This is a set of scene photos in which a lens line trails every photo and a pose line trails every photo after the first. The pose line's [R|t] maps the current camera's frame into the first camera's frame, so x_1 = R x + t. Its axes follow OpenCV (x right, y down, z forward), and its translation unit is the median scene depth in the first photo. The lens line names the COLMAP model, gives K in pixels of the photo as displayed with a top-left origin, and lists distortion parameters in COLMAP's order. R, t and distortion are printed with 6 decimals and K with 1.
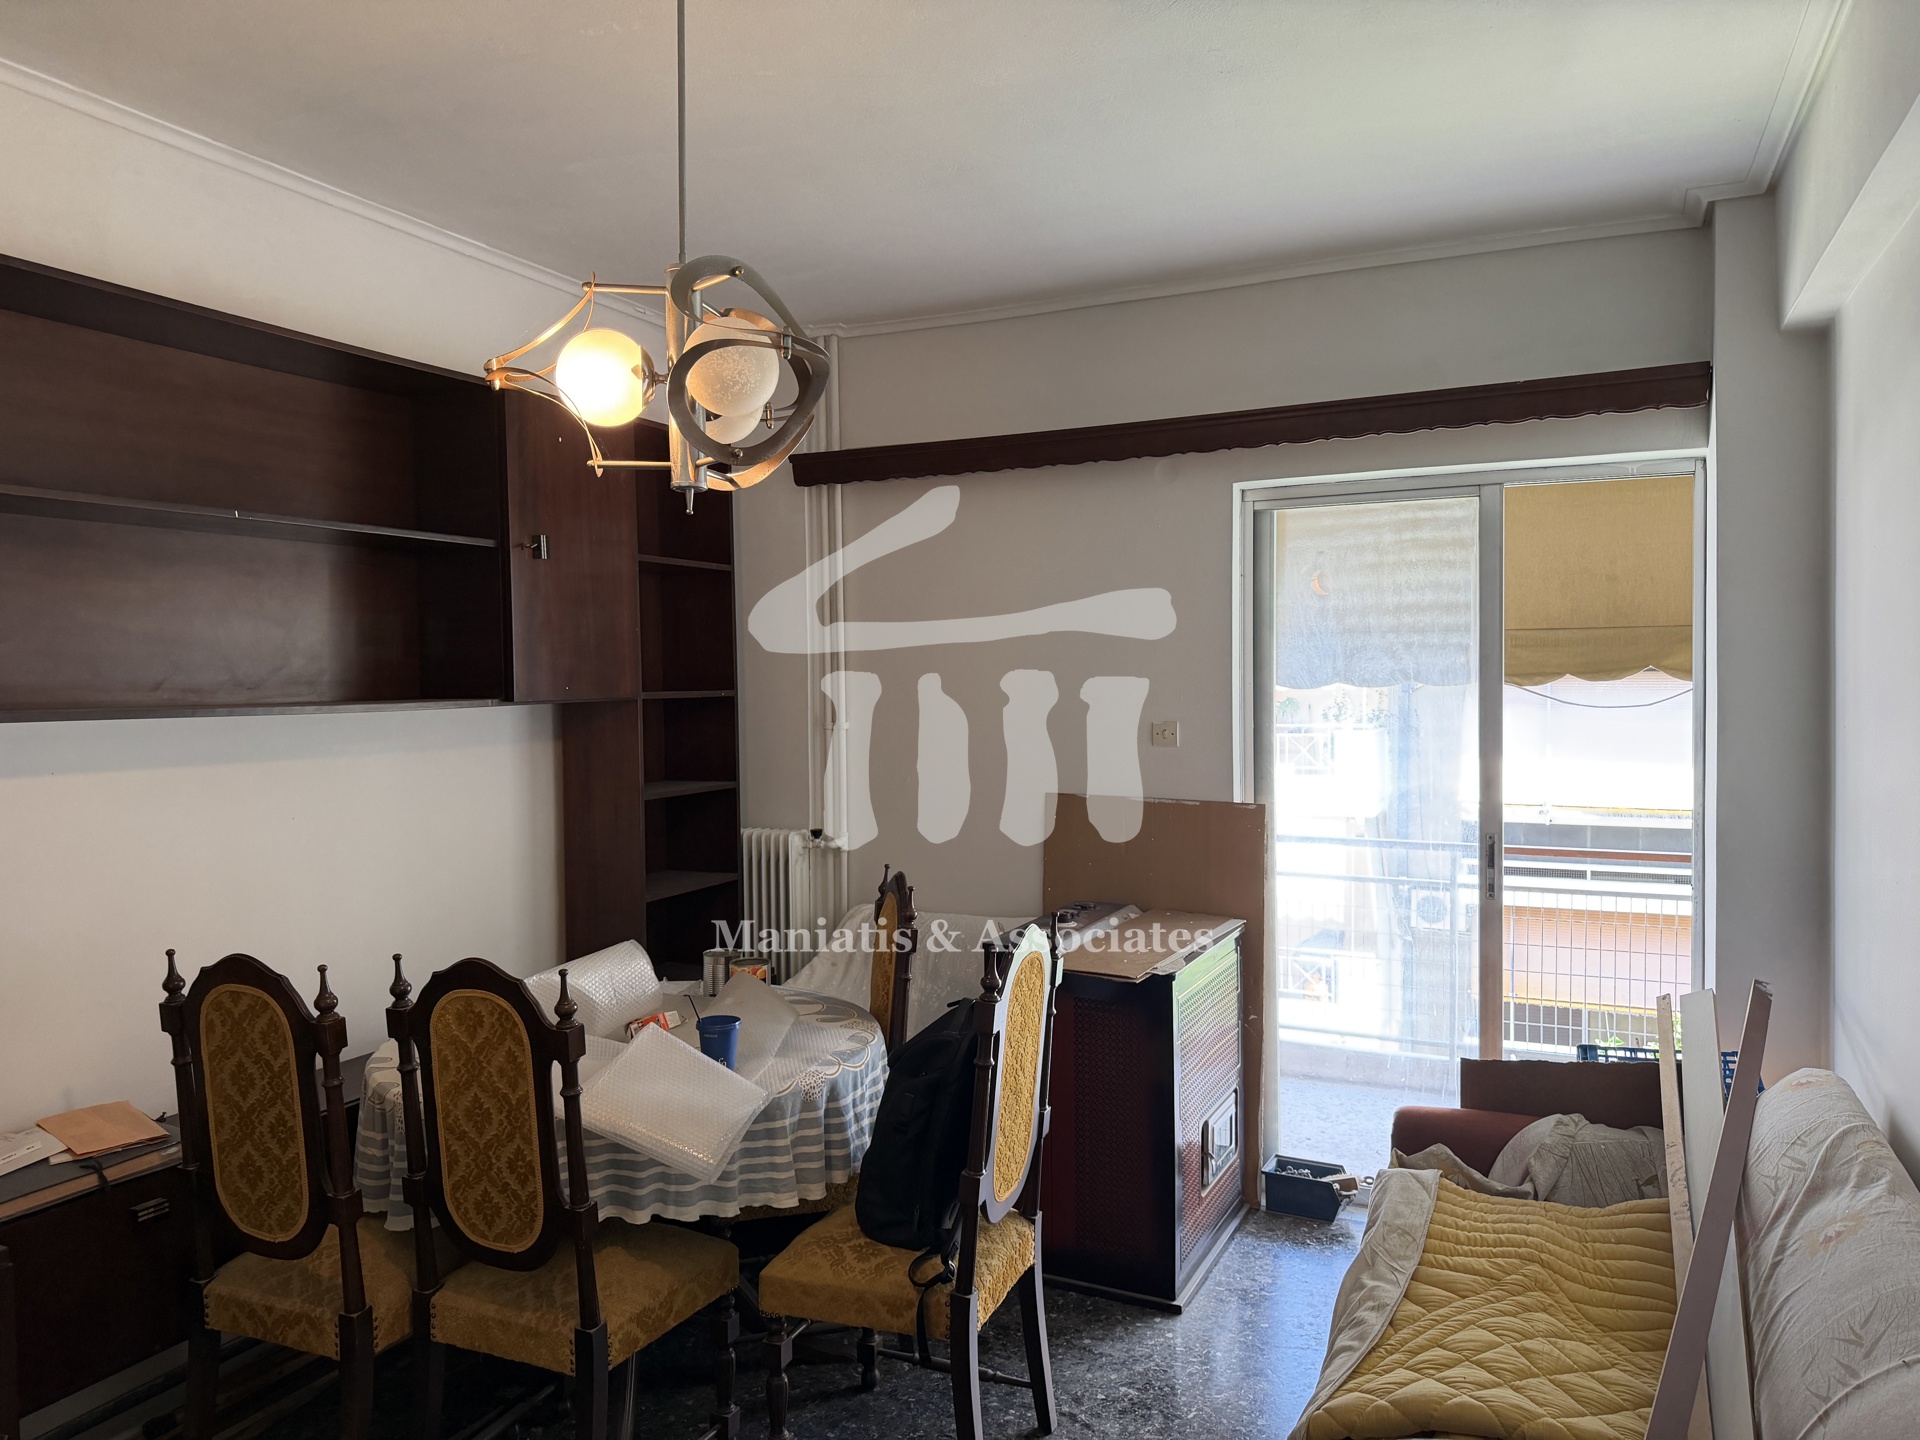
lens RADIAL K [[1309.1, 0, 963.2], [0, 1309.1, 709.5], [0, 0, 1]] dist [0.145663, -0.252344]
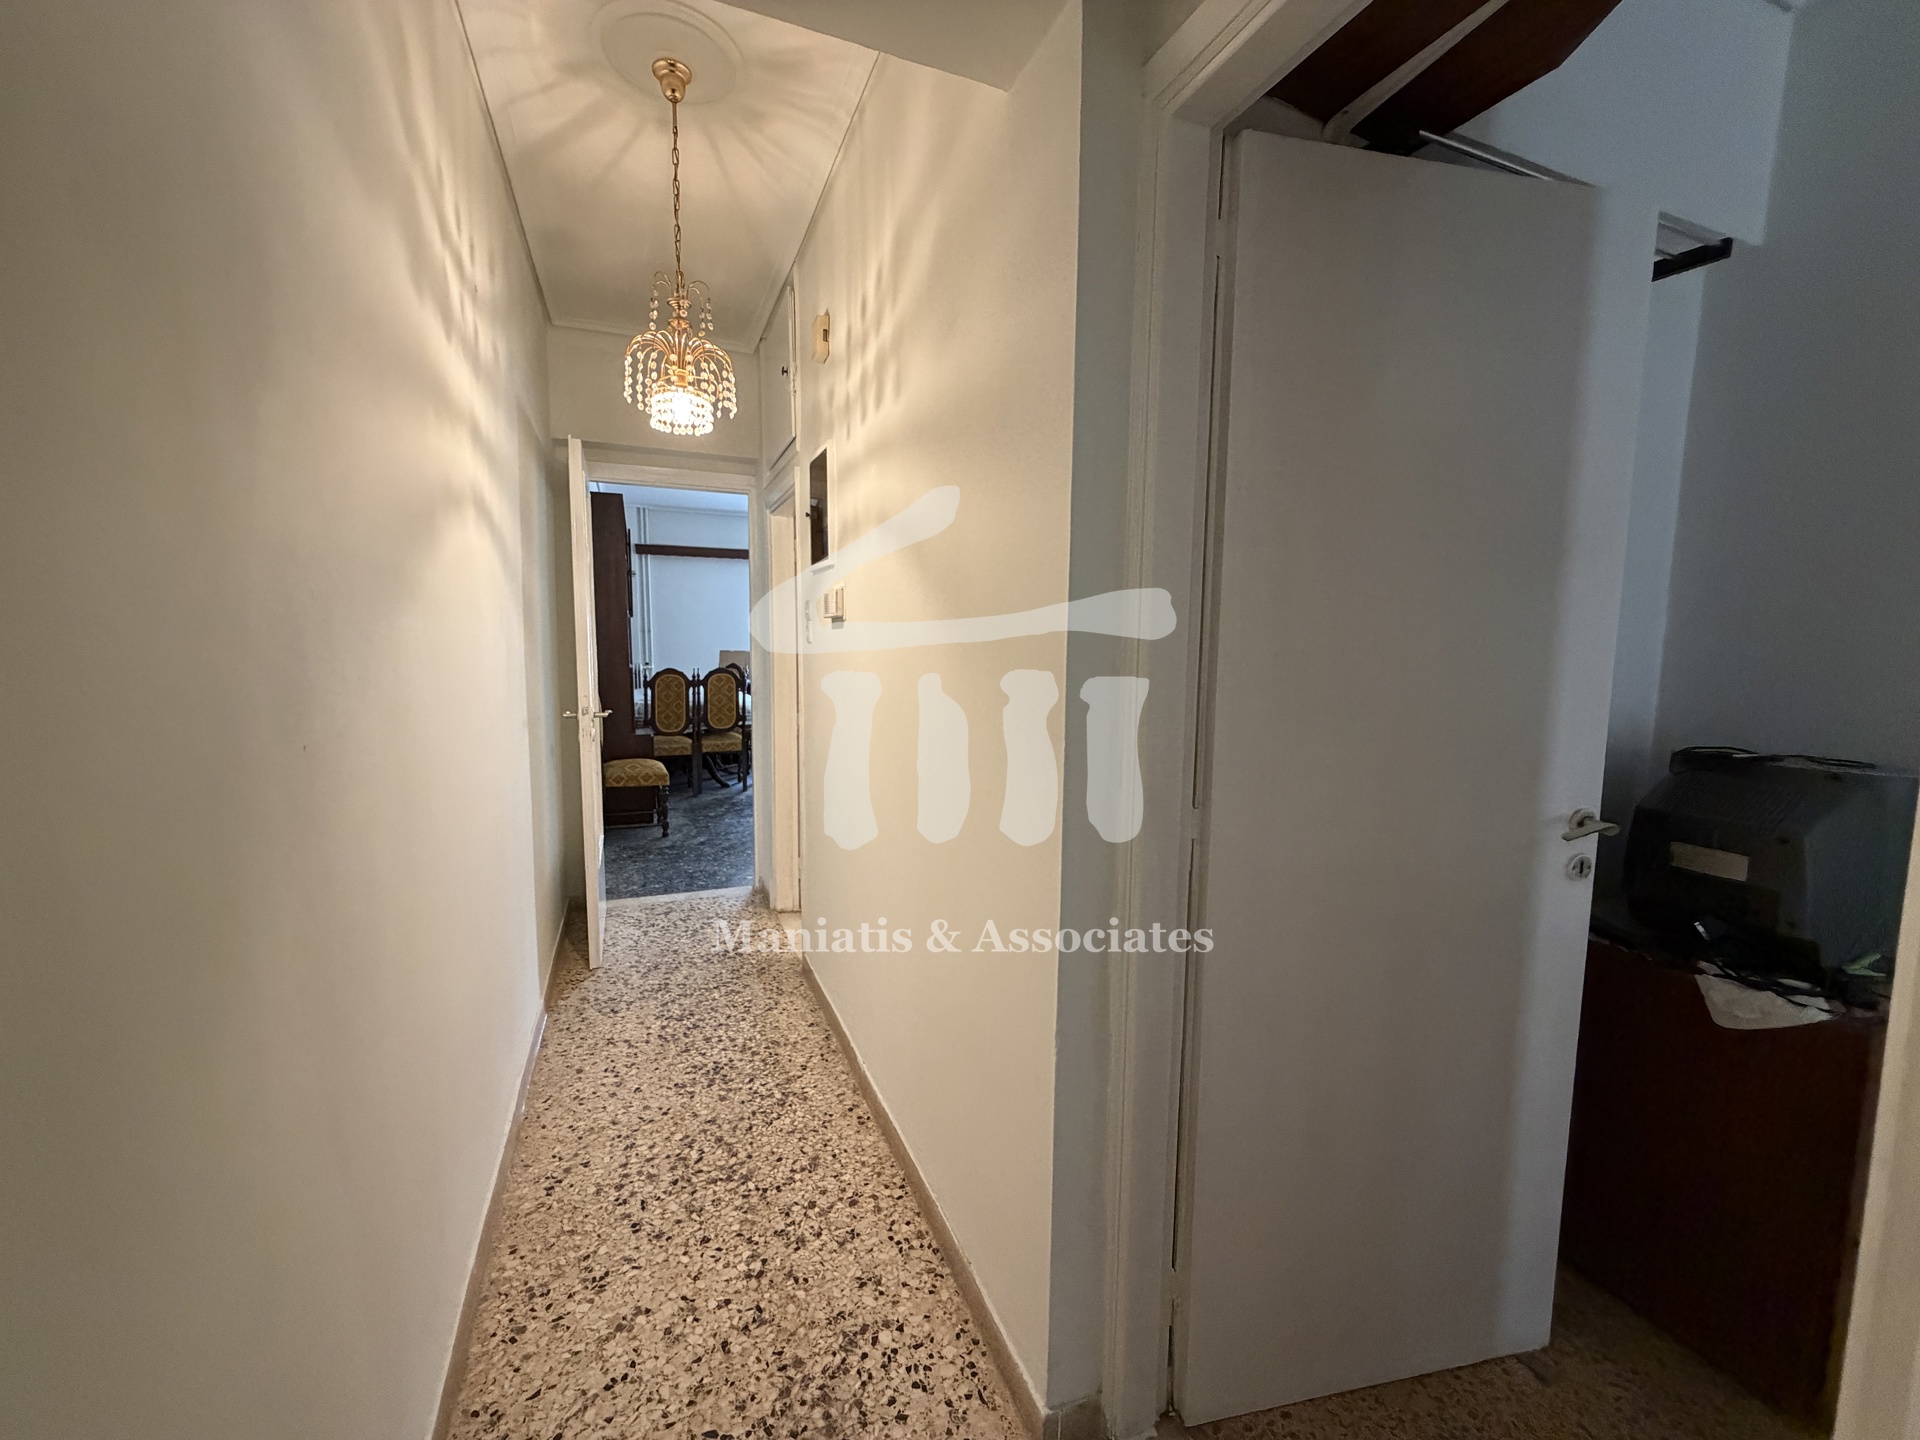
lens RADIAL K [[766.3, 0, 954.4], [0, 766.3, 720.1], [0, 0, 1]] dist [0.002040, 0.000041]
pose [[0.665374, -0.058633, 0.744204, -1.850688], [0.002244, 0.997063, 0.076549, 0.162562], [-0.746507, -0.049264, 0.663551, -1.472901]]
